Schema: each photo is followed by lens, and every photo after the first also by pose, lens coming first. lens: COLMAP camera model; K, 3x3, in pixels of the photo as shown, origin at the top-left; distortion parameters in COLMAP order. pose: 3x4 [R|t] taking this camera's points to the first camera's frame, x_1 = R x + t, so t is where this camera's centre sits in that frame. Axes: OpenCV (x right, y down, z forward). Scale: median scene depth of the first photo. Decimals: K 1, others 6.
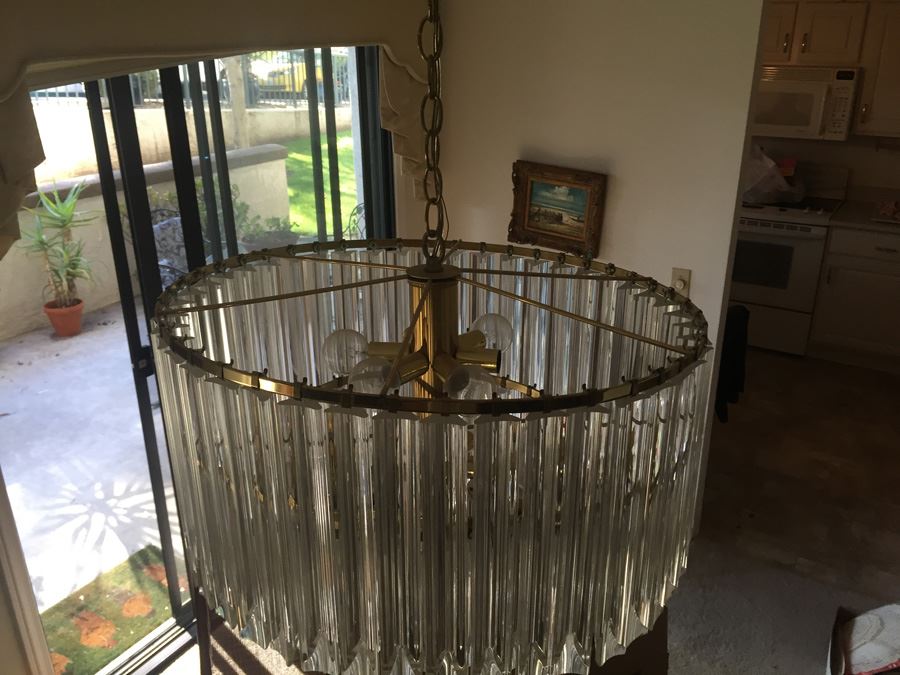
lens RADIAL K [[780.9, 0, 448.7], [0, 780.9, 332.5], [0, 0, 1]] dist [0.089134, -0.145247]
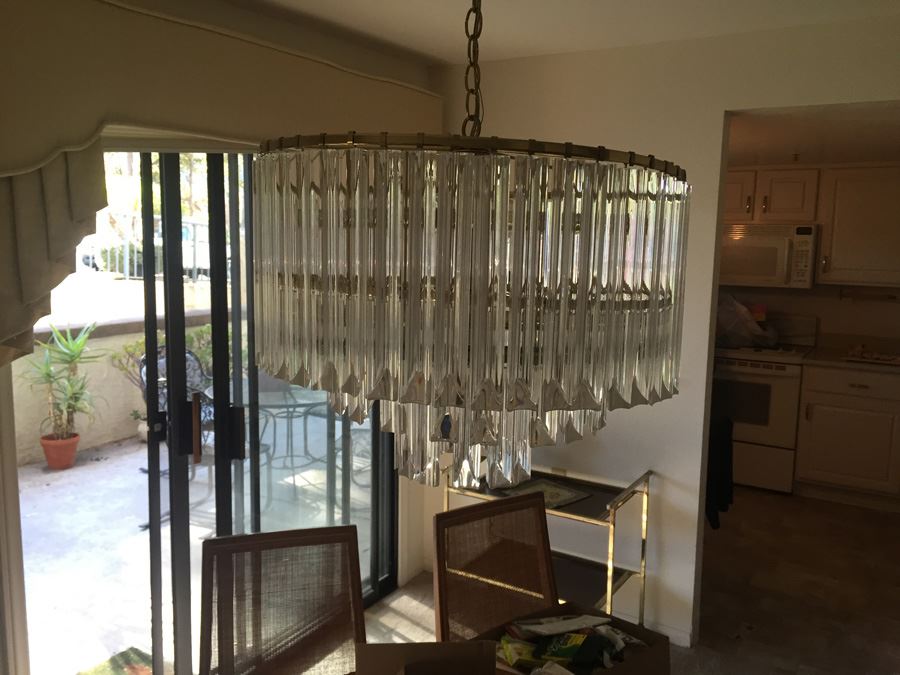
lens RADIAL K [[780.9, 0, 448.7], [0, 780.9, 332.5], [0, 0, 1]] dist [0.089134, -0.145247]
pose [[0.999608, 0.022713, 0.016387, -0.012564], [-0.017890, 0.967979, -0.250392, 0.096573], [-0.021549, 0.250001, 0.968006, -0.028061]]
